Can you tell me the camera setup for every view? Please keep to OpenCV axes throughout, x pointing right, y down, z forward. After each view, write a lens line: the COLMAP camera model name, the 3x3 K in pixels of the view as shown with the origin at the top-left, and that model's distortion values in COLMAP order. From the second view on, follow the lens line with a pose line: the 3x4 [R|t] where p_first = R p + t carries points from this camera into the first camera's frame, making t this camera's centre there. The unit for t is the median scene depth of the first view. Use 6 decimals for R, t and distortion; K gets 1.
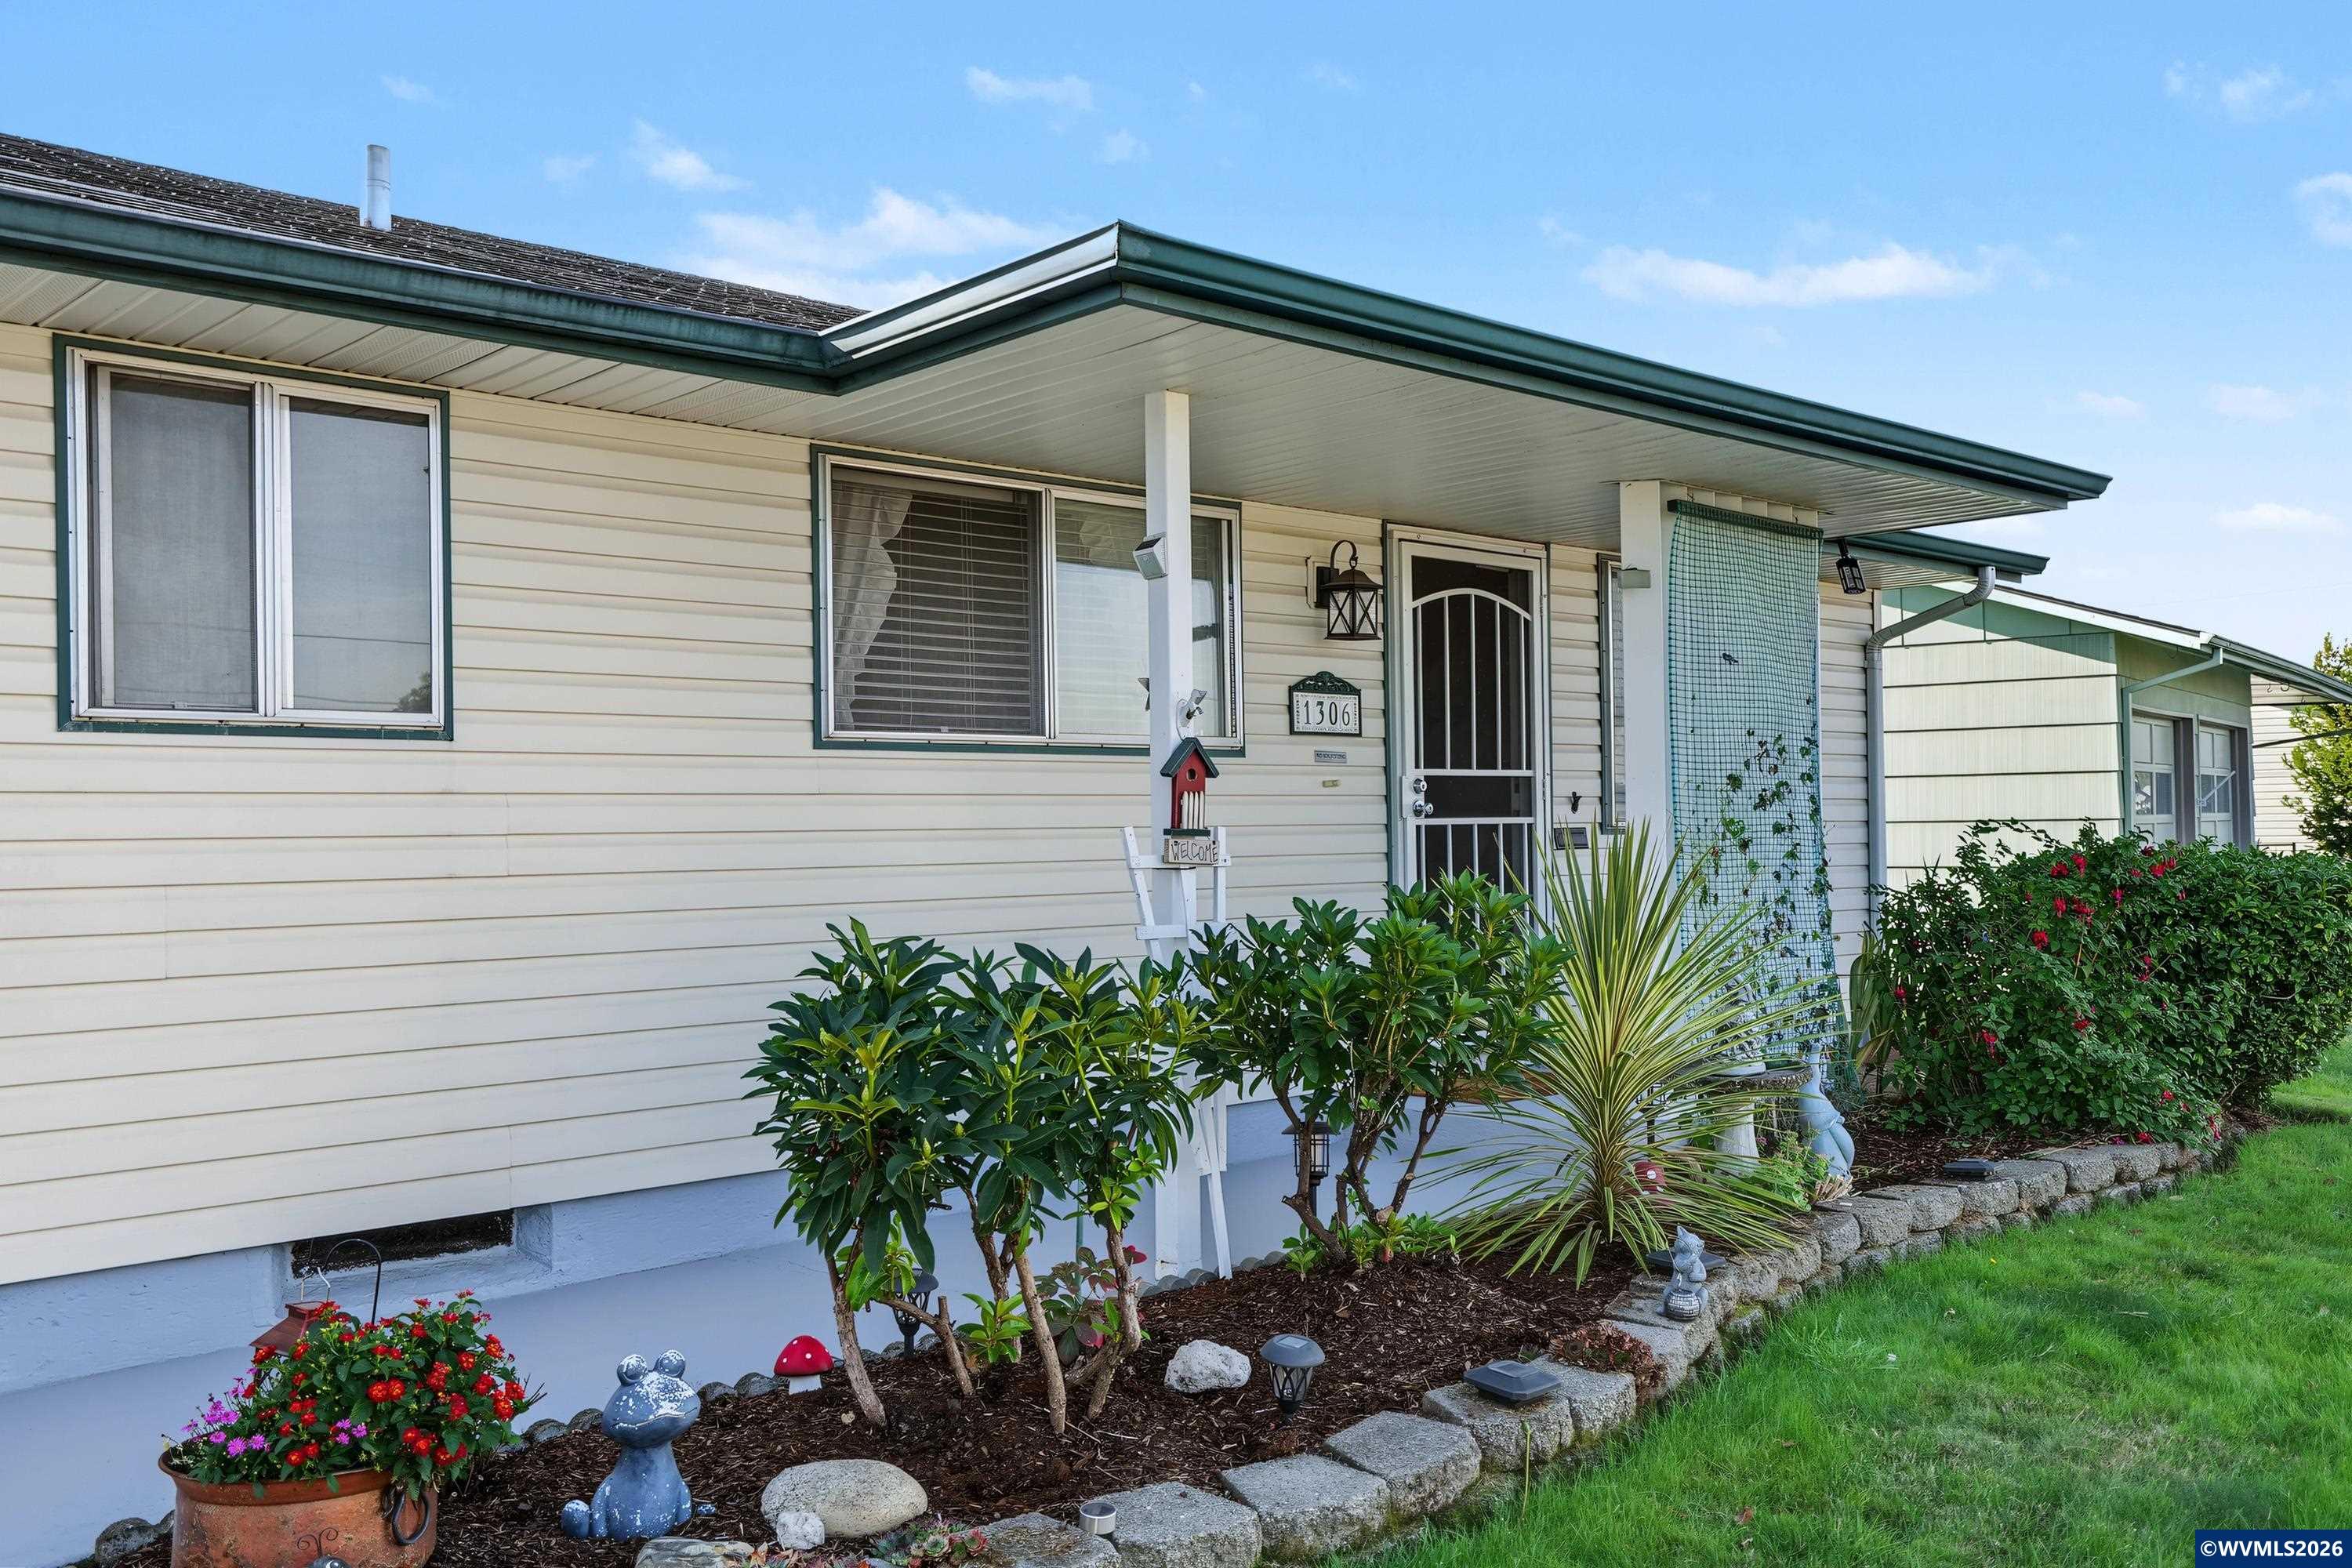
lens RADIAL K [[1916.1, 0, 1176.0], [0, 1916.1, 784.0], [0, 0, 1]] dist [0.005257, 0.002268]
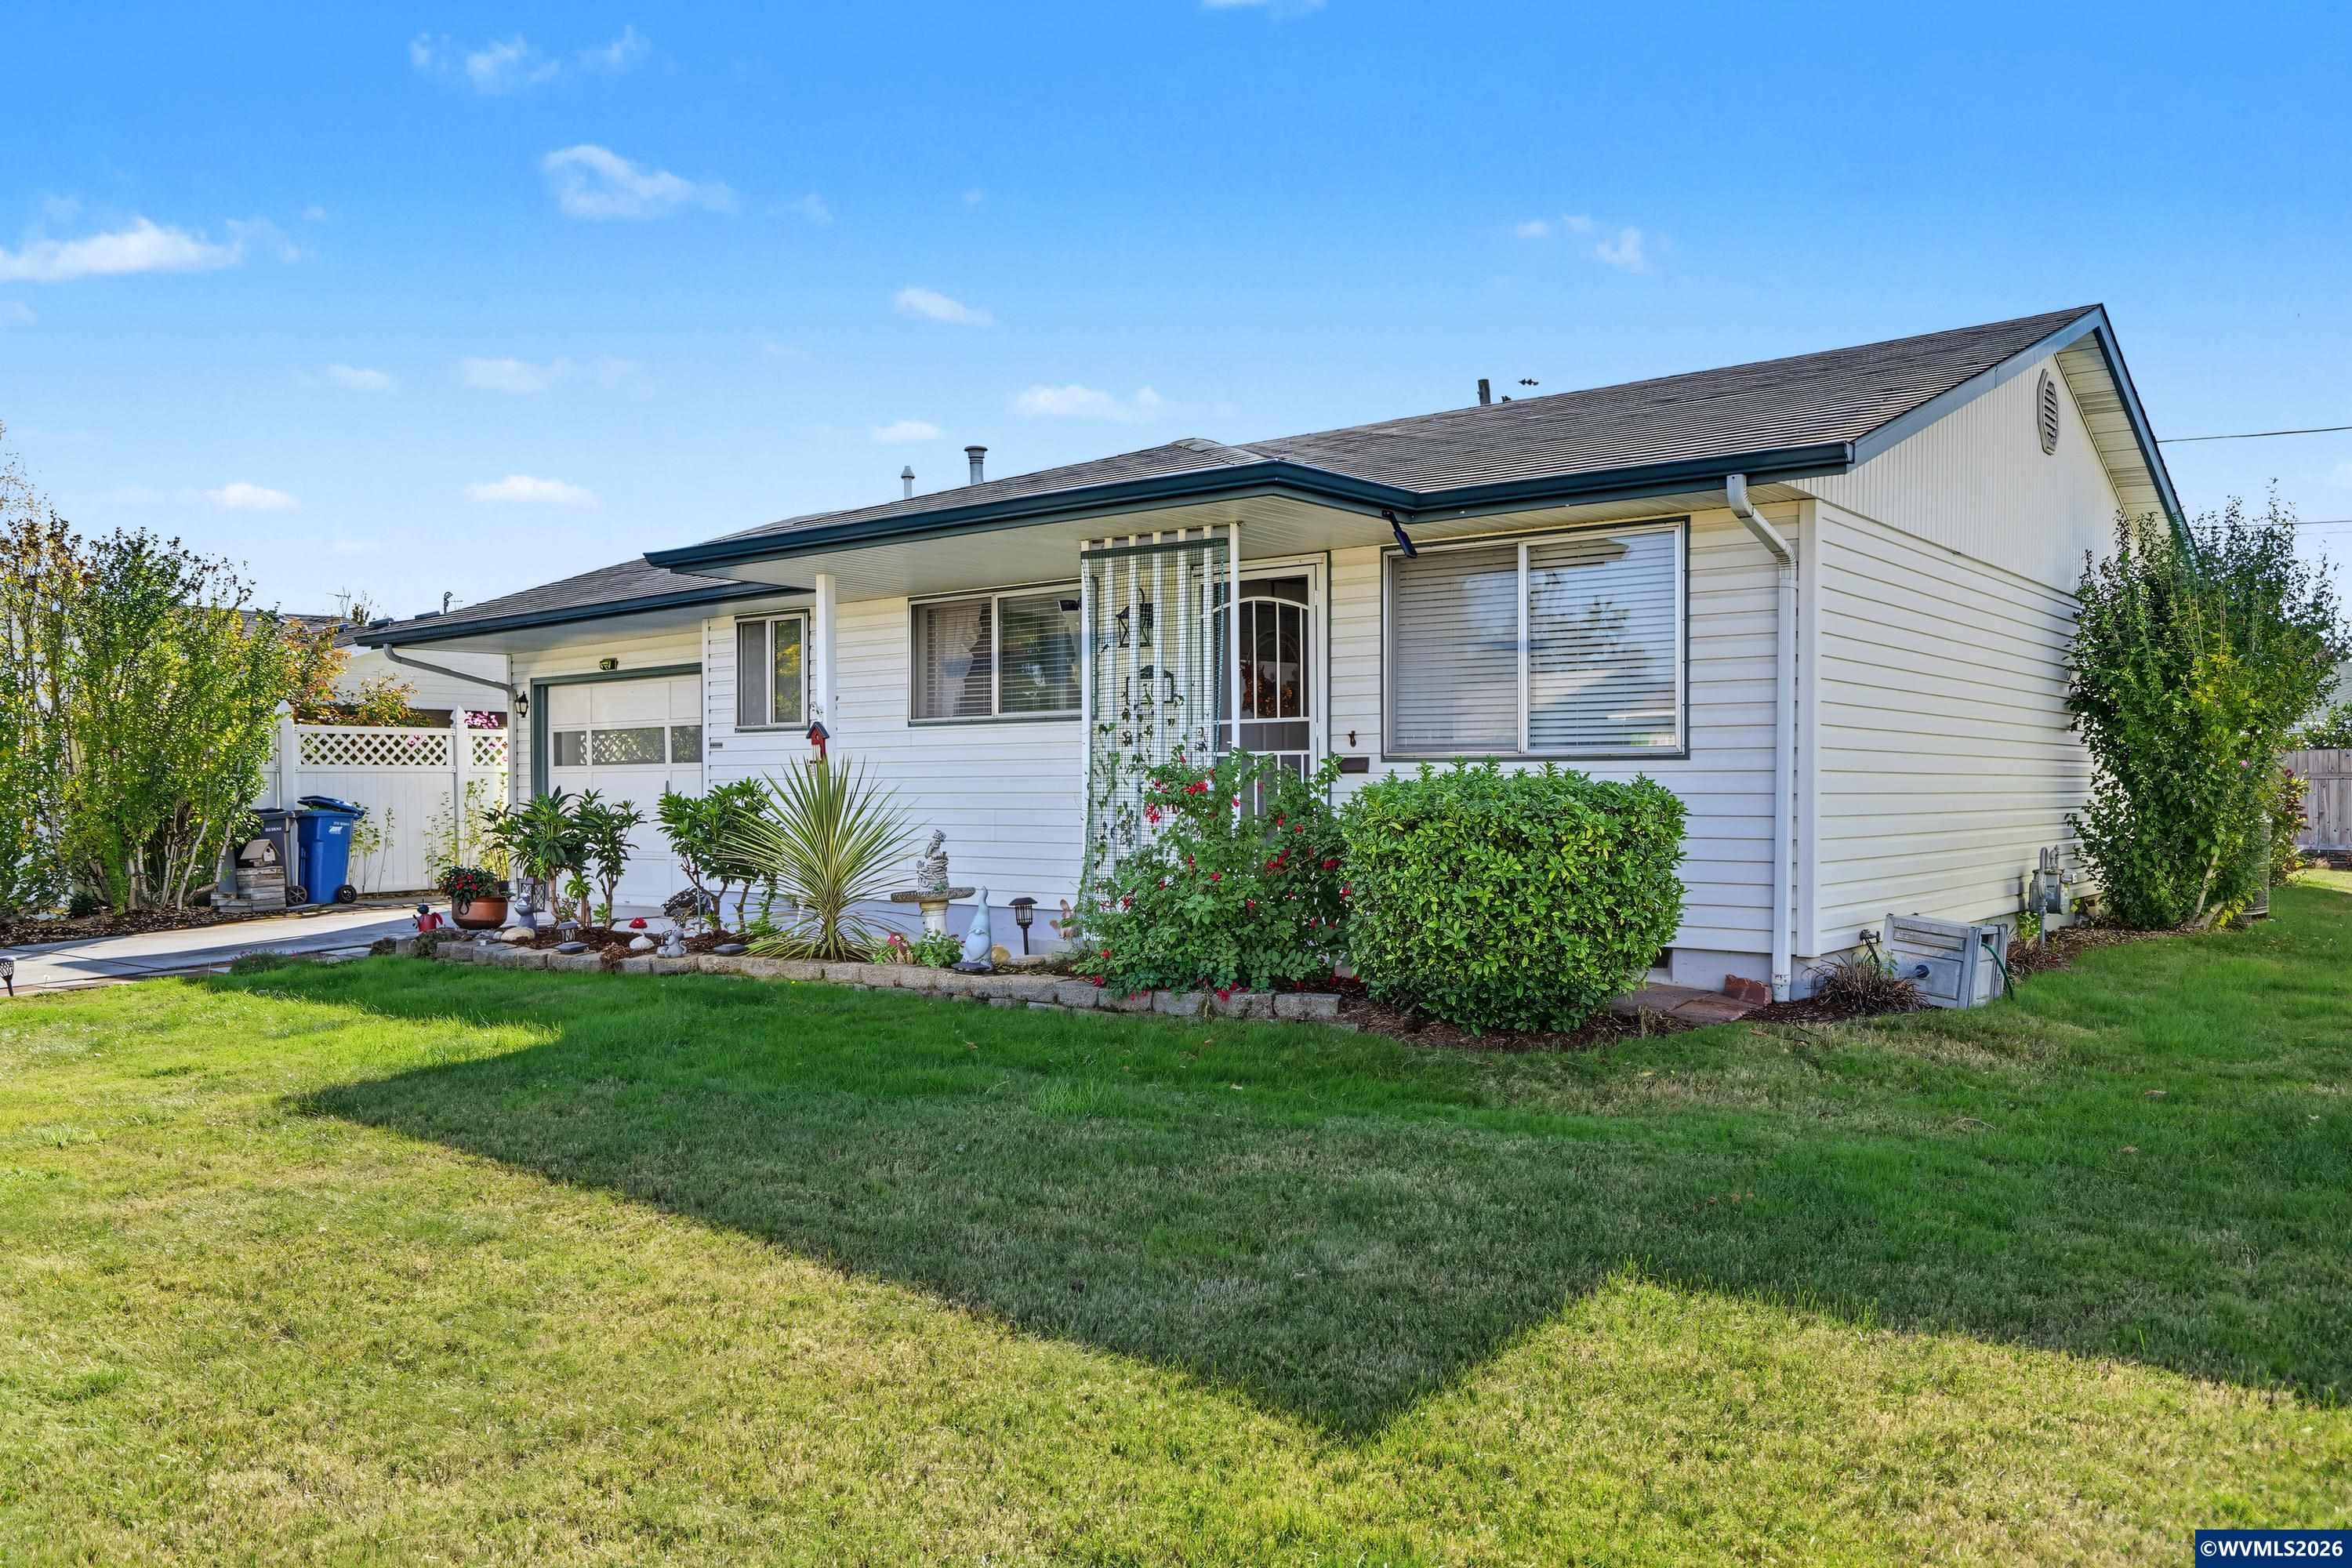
lens RADIAL K [[1745.6, 0, 1175.4], [0, 1745.6, 812.4], [0, 0, 1]] dist [0.001313, 0.002652]
pose [[0.167121, 0.013105, -0.985849, 1.571547], [0.014110, 0.999777, 0.015683, 0.045414], [0.985835, -0.016531, 0.166899, 0.756855]]
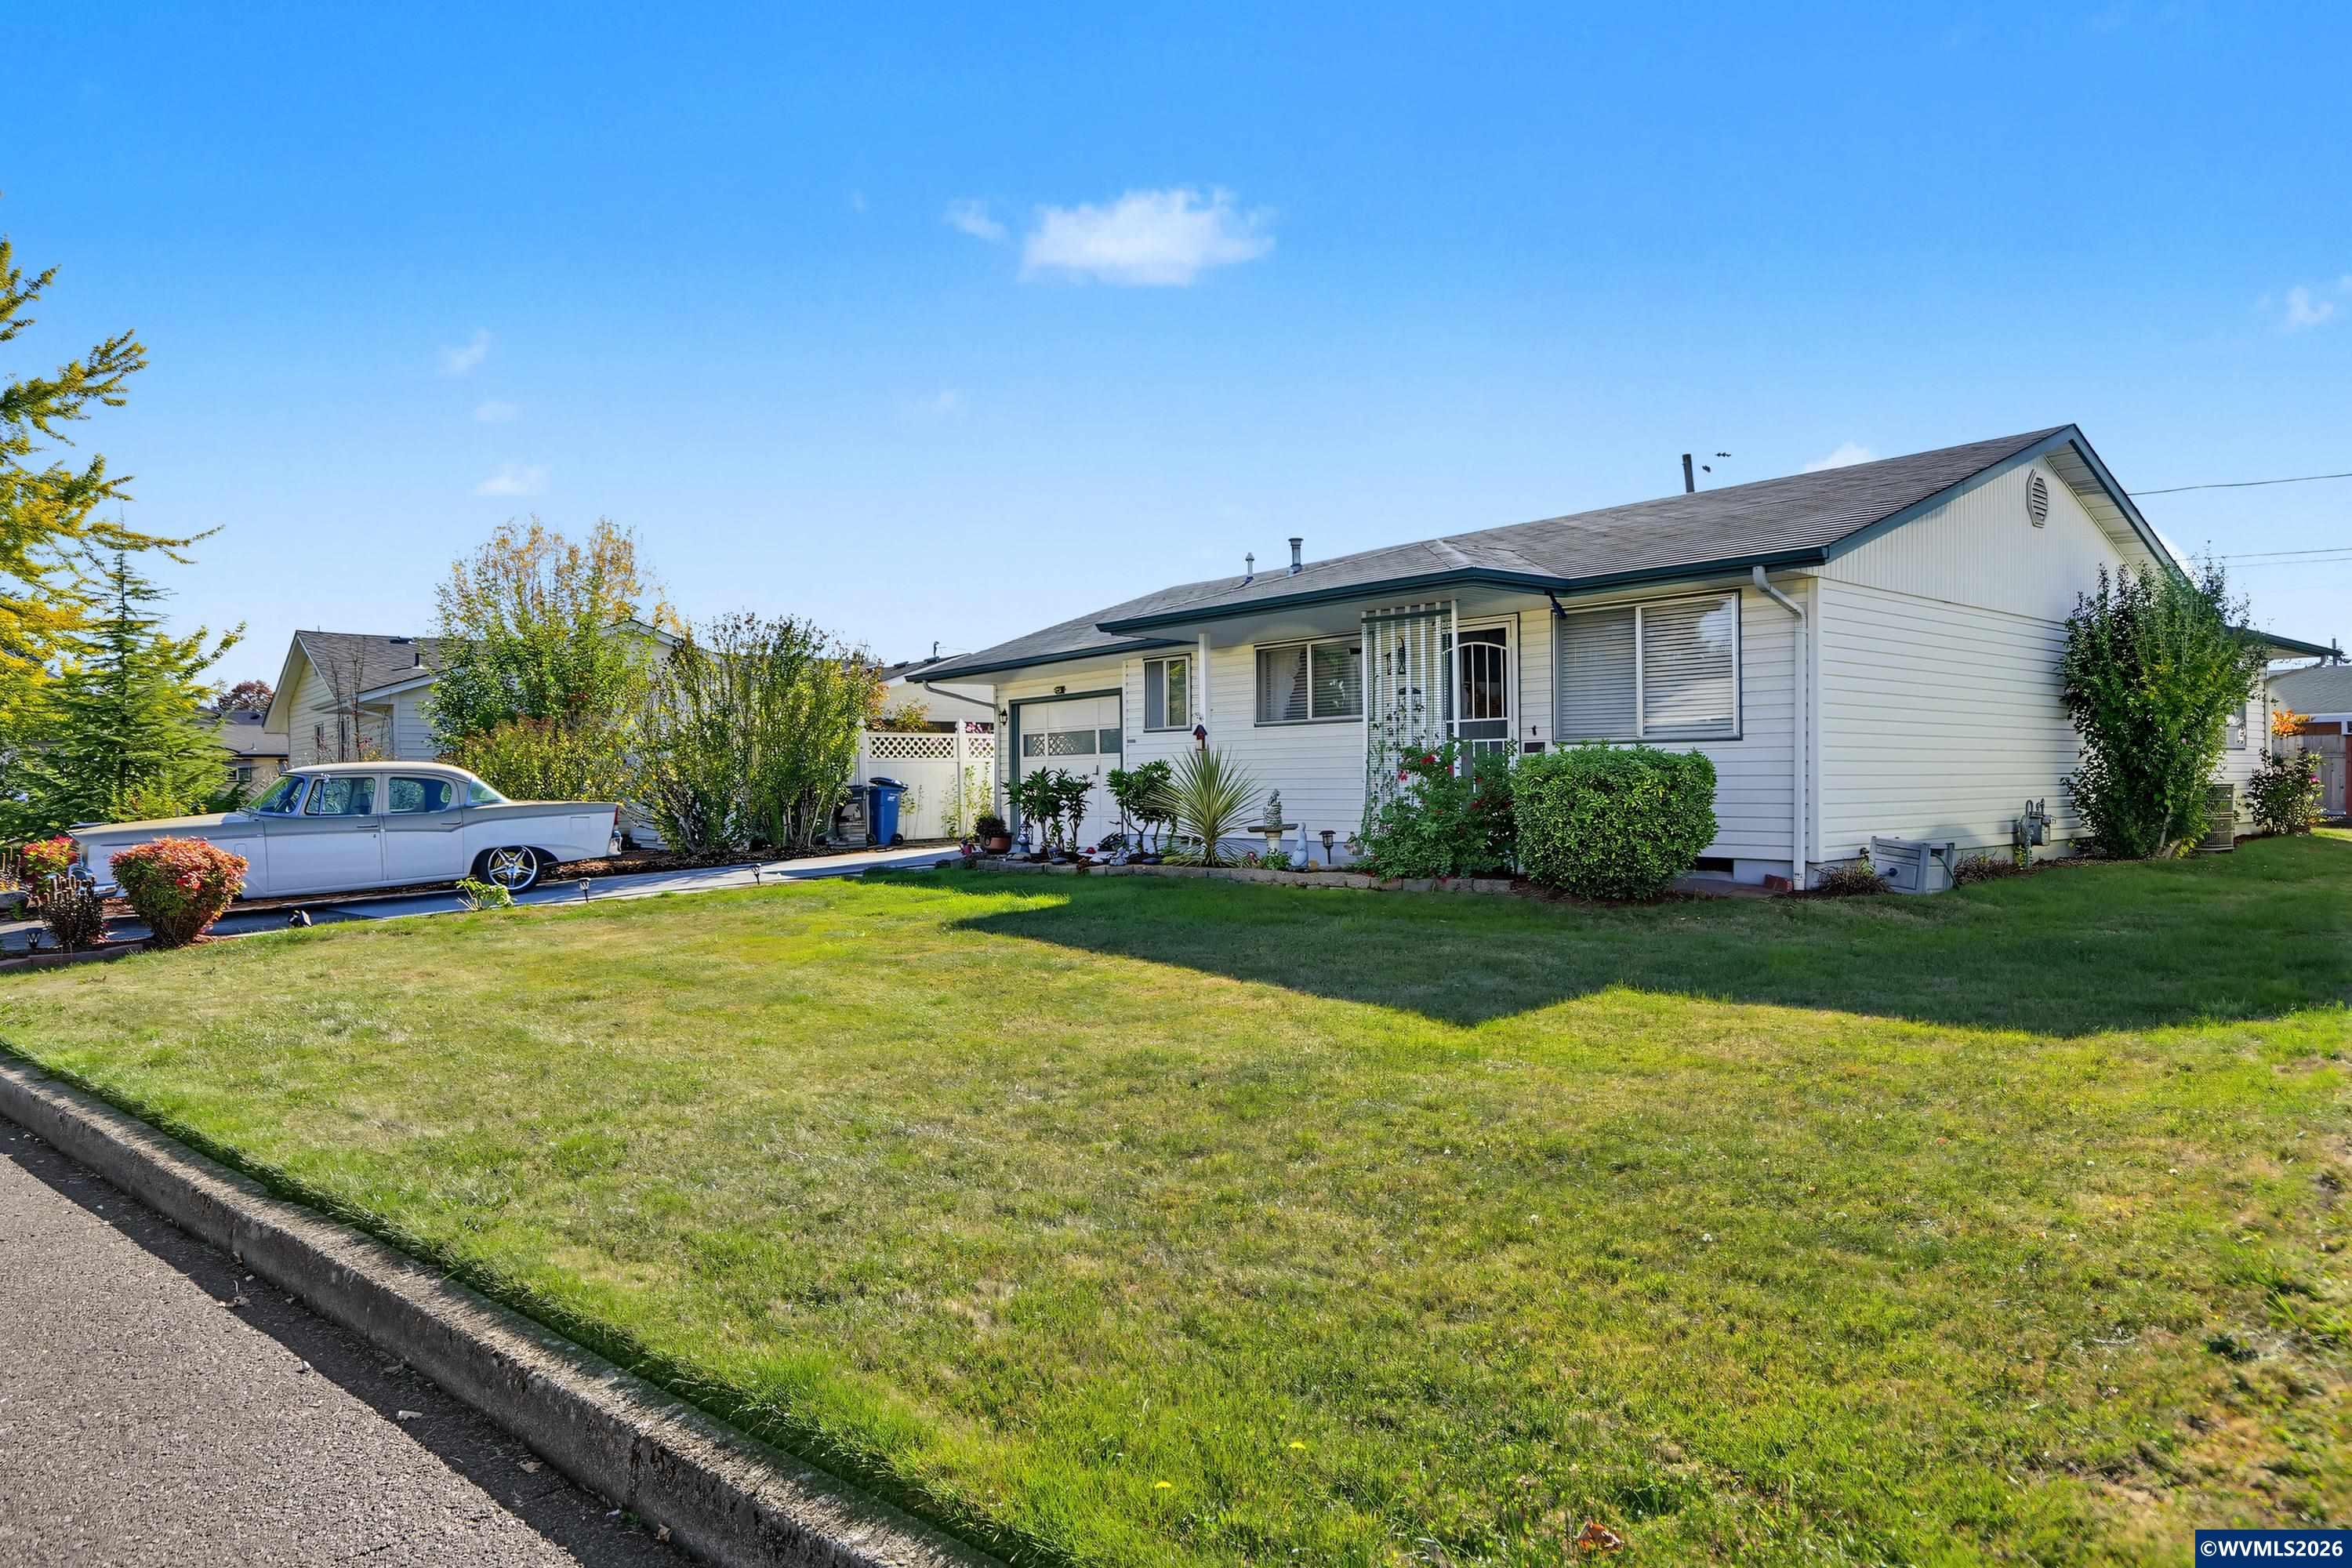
lens RADIAL K [[1402.4, 0, 1176.0], [0, 1402.4, 784.0], [0, 0, 1]] dist [-0.031145, 0.000231]
pose [[-0.030149, 0.003111, -0.999541, 2.001826], [0.021256, 0.999771, 0.002471, 0.063835], [0.999319, -0.021172, -0.030208, 0.728601]]
